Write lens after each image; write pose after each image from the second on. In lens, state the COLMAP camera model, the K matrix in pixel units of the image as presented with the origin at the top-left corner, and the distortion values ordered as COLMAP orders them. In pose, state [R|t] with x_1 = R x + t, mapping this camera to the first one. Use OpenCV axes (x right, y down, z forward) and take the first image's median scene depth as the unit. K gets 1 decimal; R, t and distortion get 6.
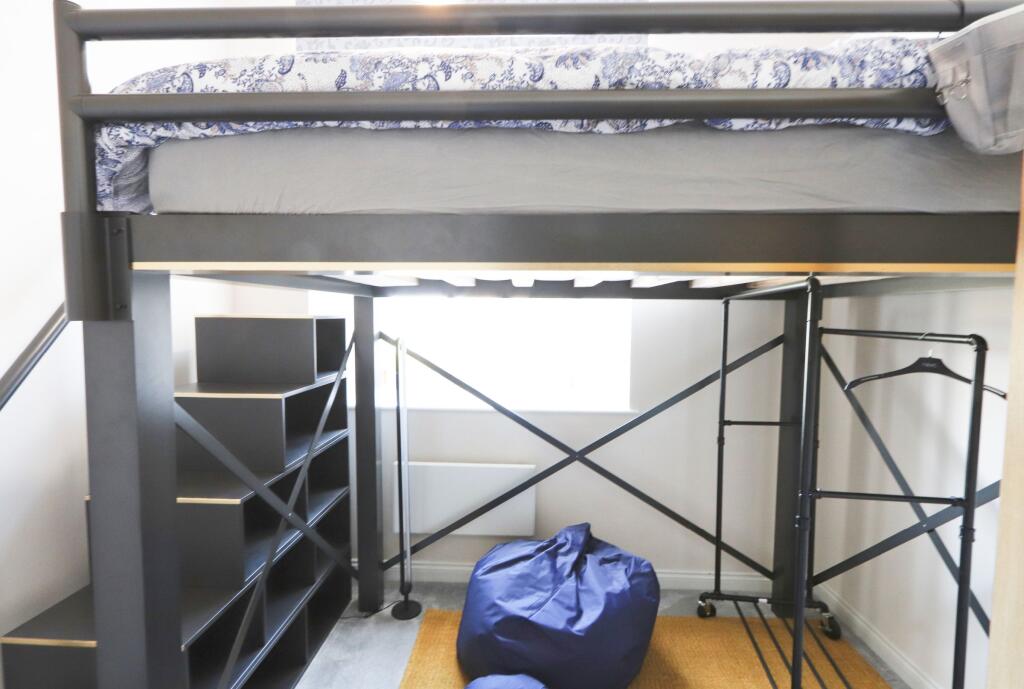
lens RADIAL K [[469.3, 0, 512.0], [0, 469.3, 344.5], [0, 0, 1]] dist [-0.002659, -0.000024]
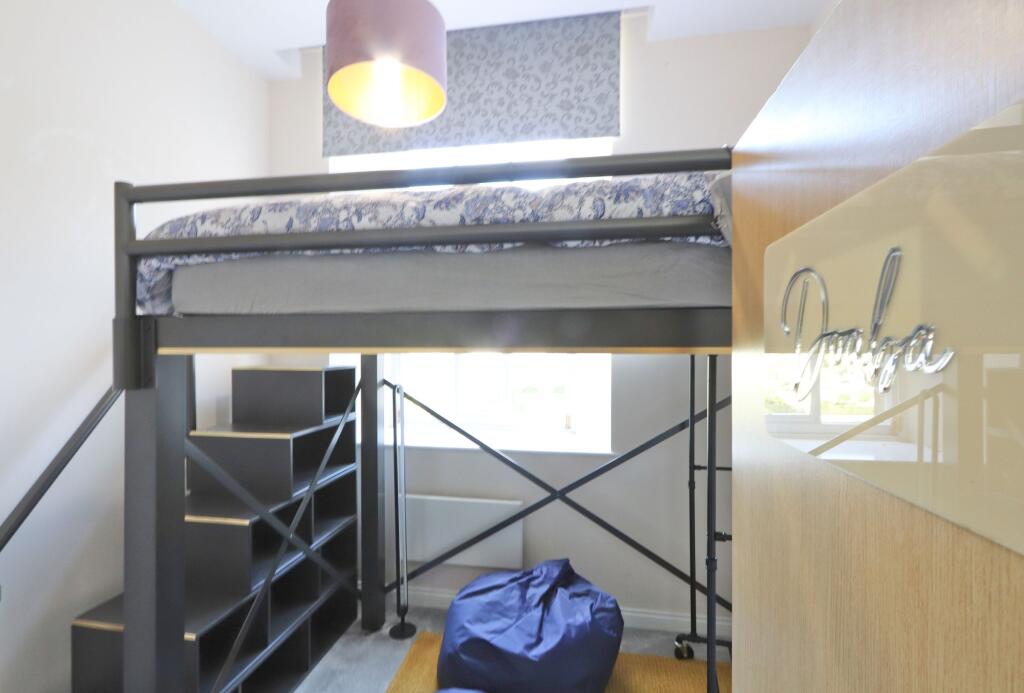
lens RADIAL K [[482.1, 0, 512.0], [0, 482.1, 346.5], [0, 0, 1]] dist [-0.000372, -0.000238]
pose [[0.991295, -0.006703, -0.131492, 0.319935], [-0.000781, 0.998386, -0.056783, -0.068194], [0.131660, 0.056392, 0.989690, -0.223322]]
